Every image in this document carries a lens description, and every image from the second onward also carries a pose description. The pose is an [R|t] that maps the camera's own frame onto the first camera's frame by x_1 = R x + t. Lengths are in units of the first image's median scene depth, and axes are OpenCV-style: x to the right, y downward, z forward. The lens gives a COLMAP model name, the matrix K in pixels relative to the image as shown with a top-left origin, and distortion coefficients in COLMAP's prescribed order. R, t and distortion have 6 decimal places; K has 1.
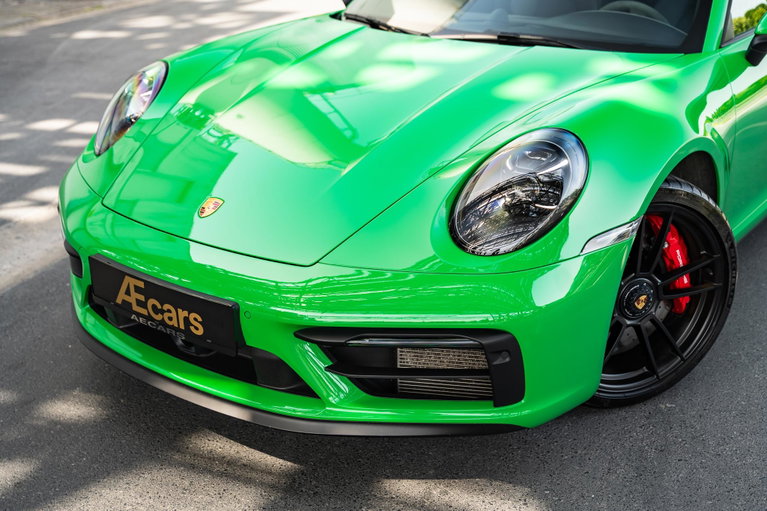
lens RADIAL K [[993.1, 0, 383.5], [0, 993.1, 255.5], [0, 0, 1]] dist [-0.030831, -0.045443]
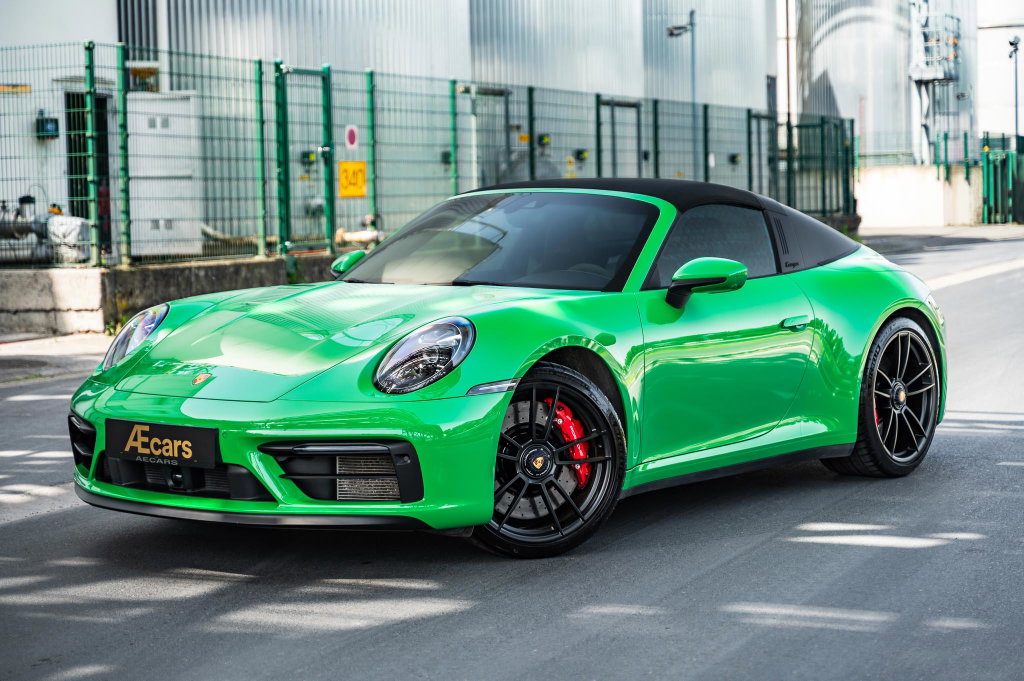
lens RADIAL K [[2079.5, 0, 512.0], [0, 2079.5, 340.5], [0, 0, 1]] dist [-0.027315, 0.027549]
pose [[0.999847, 0.002365, -0.017304, 0.293373], [-0.007595, 0.951070, -0.308881, 0.770855], [0.015727, 0.308966, 0.950943, -1.677541]]
